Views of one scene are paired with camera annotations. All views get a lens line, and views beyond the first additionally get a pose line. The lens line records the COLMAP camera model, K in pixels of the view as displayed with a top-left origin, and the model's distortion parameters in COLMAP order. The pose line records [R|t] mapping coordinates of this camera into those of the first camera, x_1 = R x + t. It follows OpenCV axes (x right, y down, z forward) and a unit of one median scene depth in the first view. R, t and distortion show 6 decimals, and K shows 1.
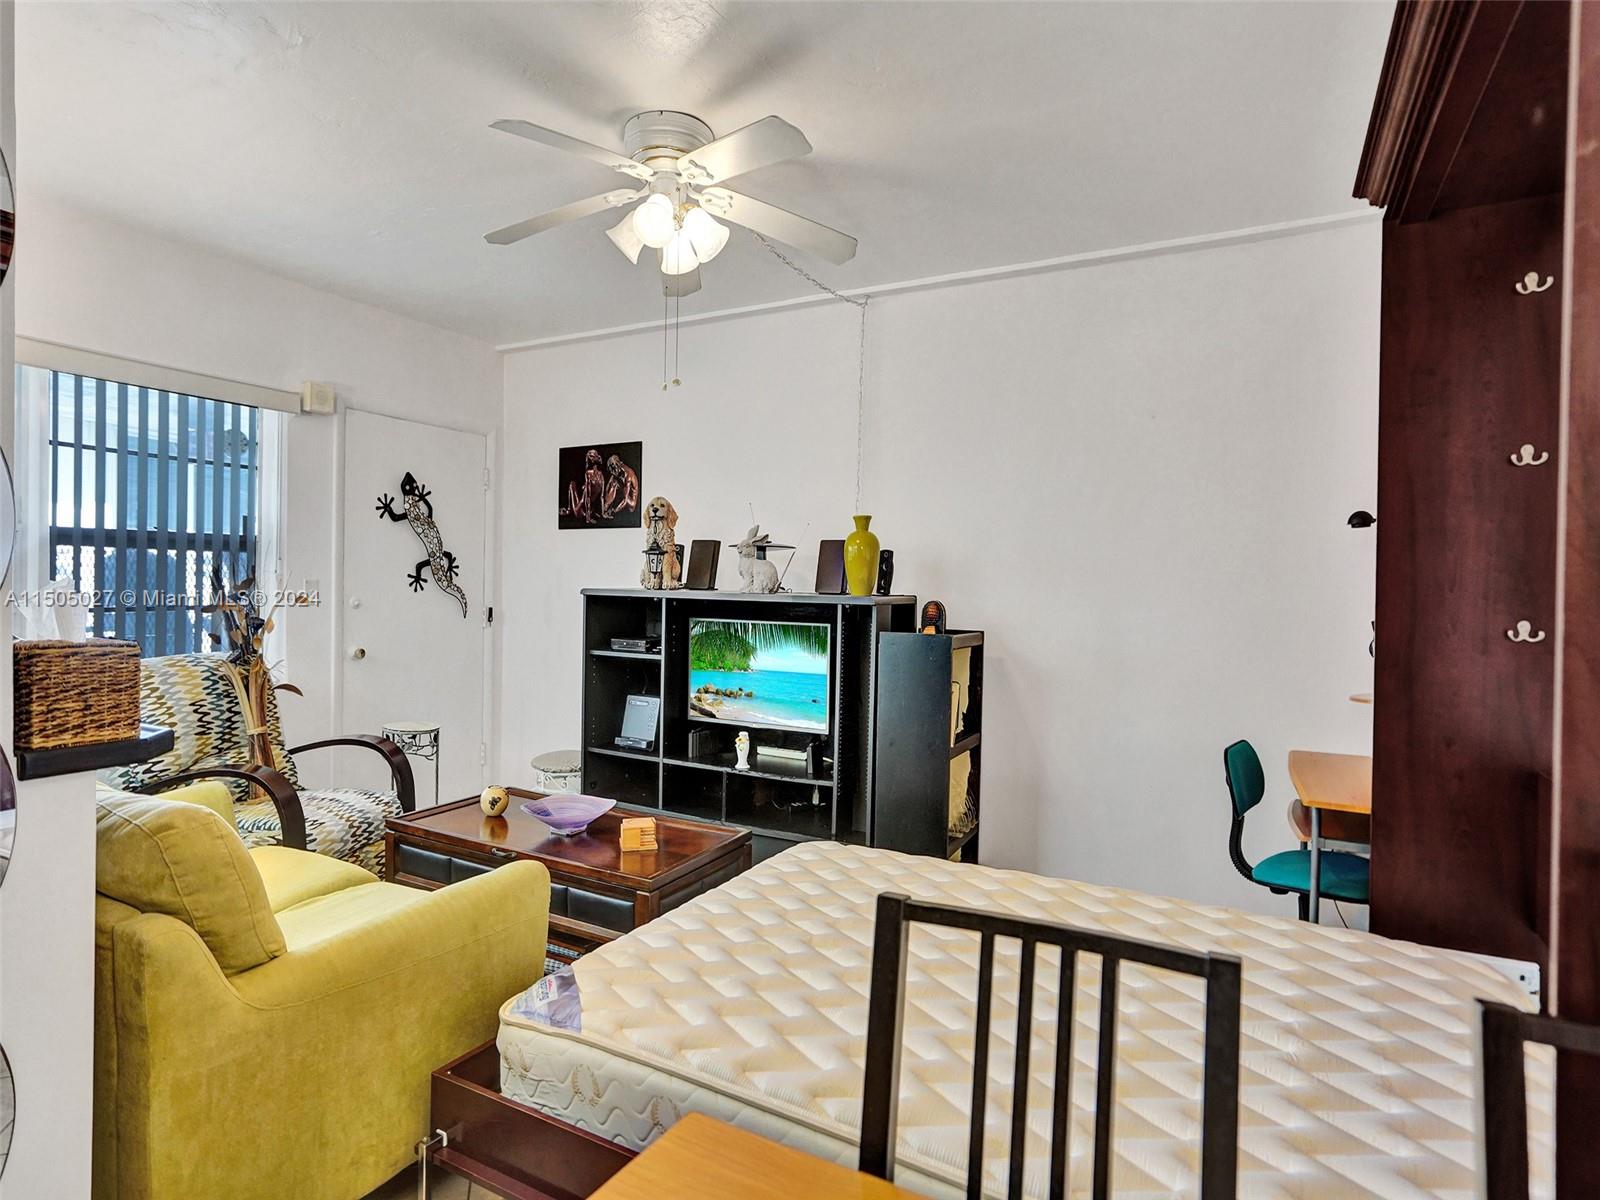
lens RADIAL K [[865.6, 0, 800.0], [0, 865.6, 600.0], [0, 0, 1]] dist [-0.032458, 0.030670]
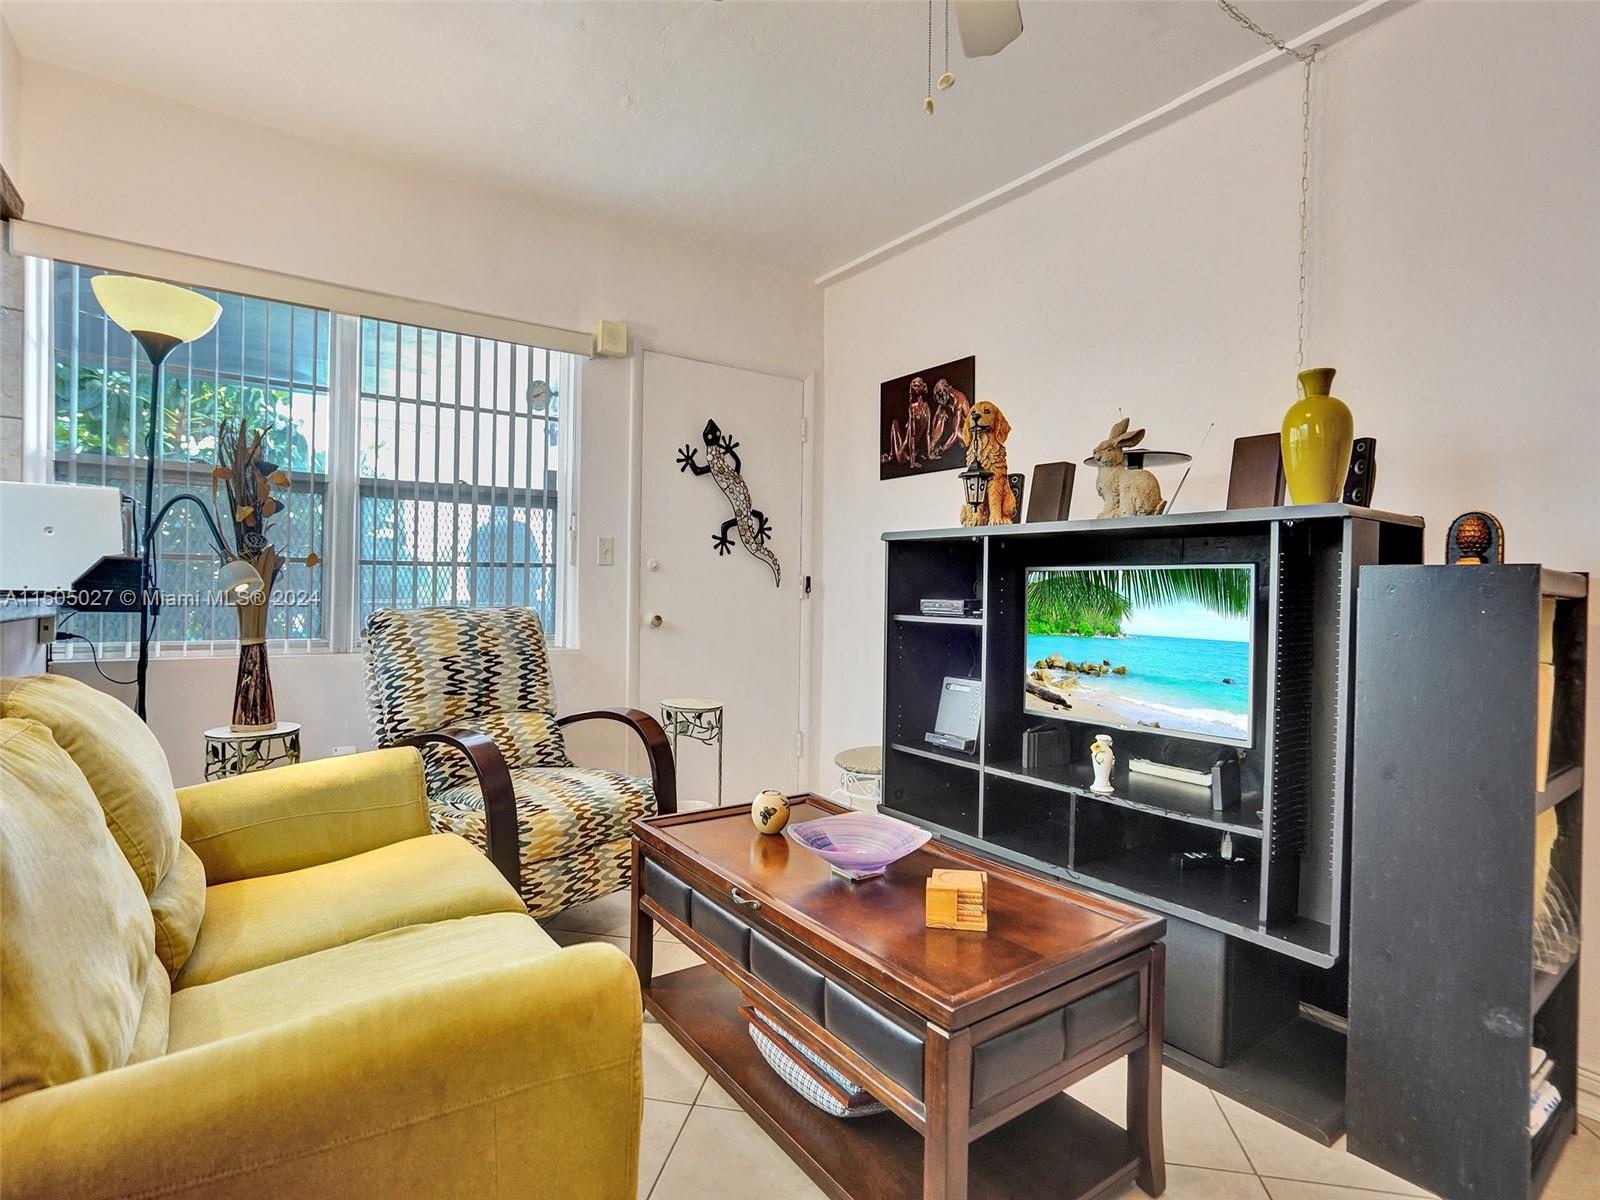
lens RADIAL K [[813.9, 0, 800.0], [0, 813.9, 600.0], [0, 0, 1]] dist [-0.068403, 0.049565]
pose [[0.893924, -0.004439, -0.448196, 0.001831], [-0.002752, 0.999878, -0.015393, 0.058901], [0.448210, 0.014994, 0.893803, 0.343793]]
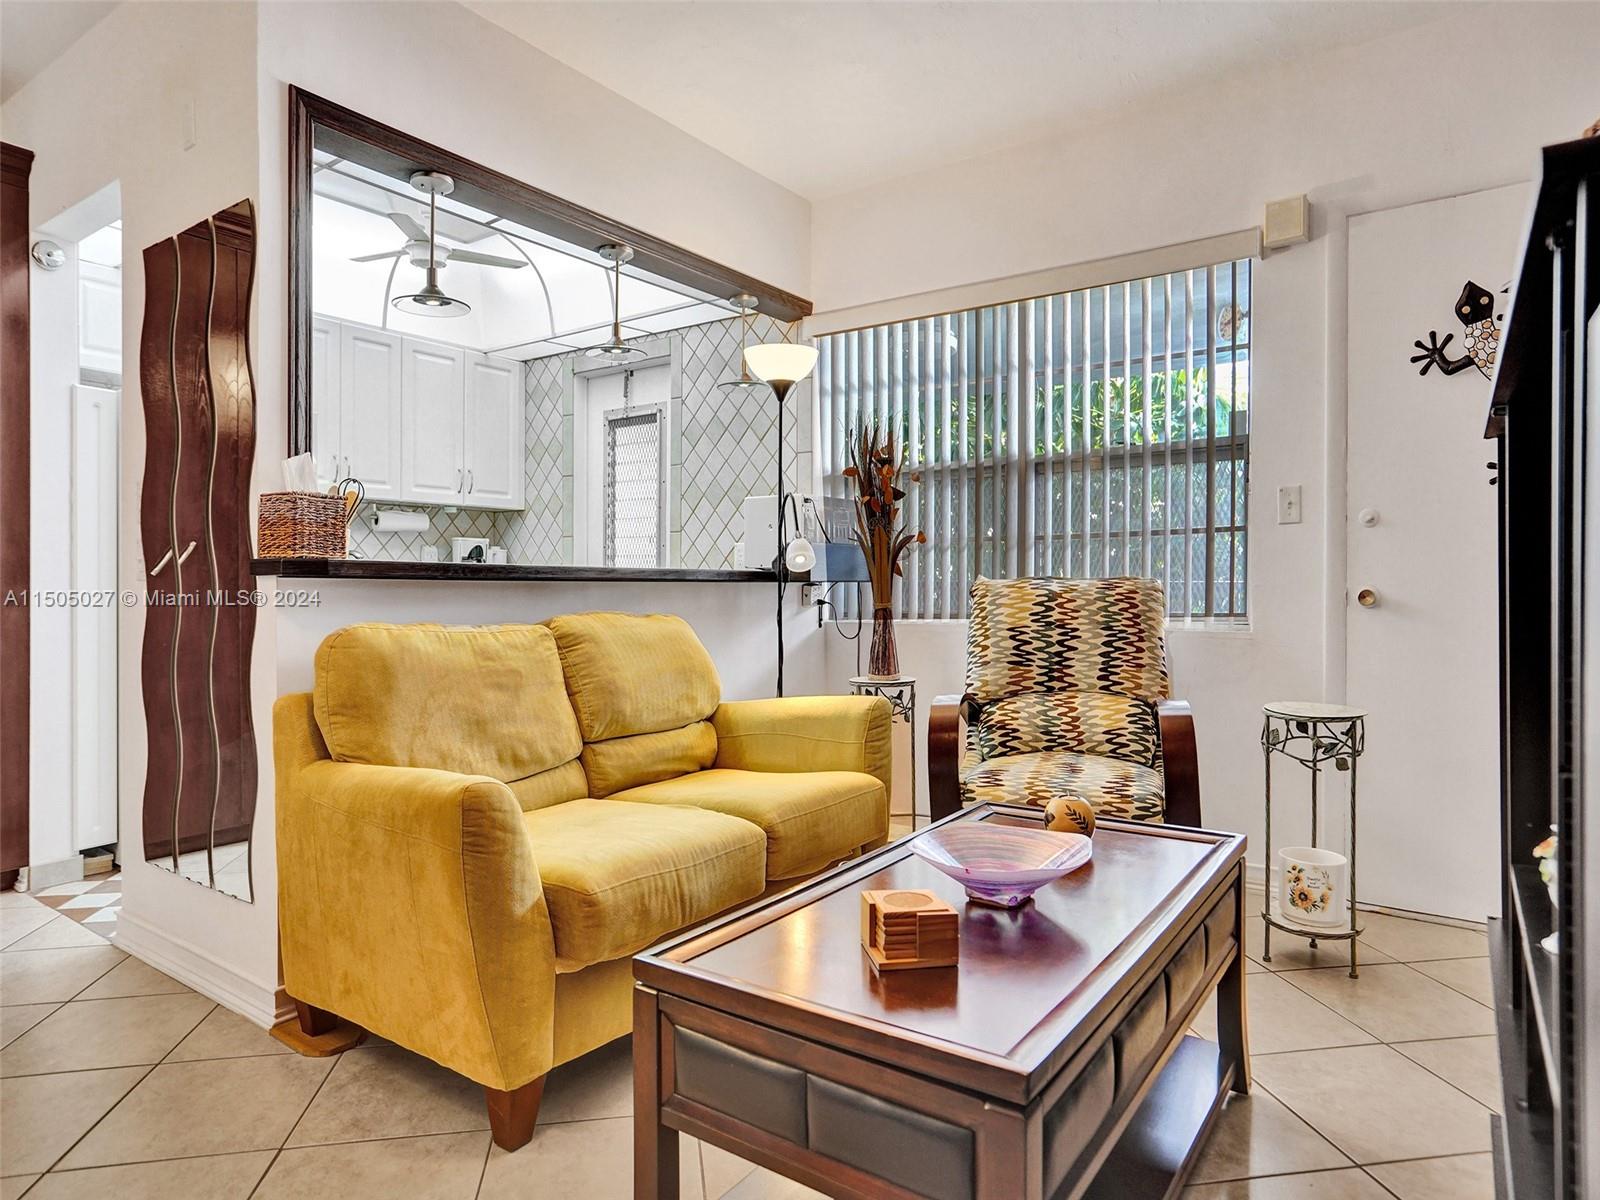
lens RADIAL K [[960.0, 0, 800.0], [0, 960.0, 600.0], [0, 0, 1]] dist [-0.005354, -0.000418]
pose [[-0.121487, -0.005601, -0.992577, 0.258306], [-0.016357, 0.999860, -0.003640, 0.081439], [0.992458, 0.015793, -0.121561, 0.748492]]
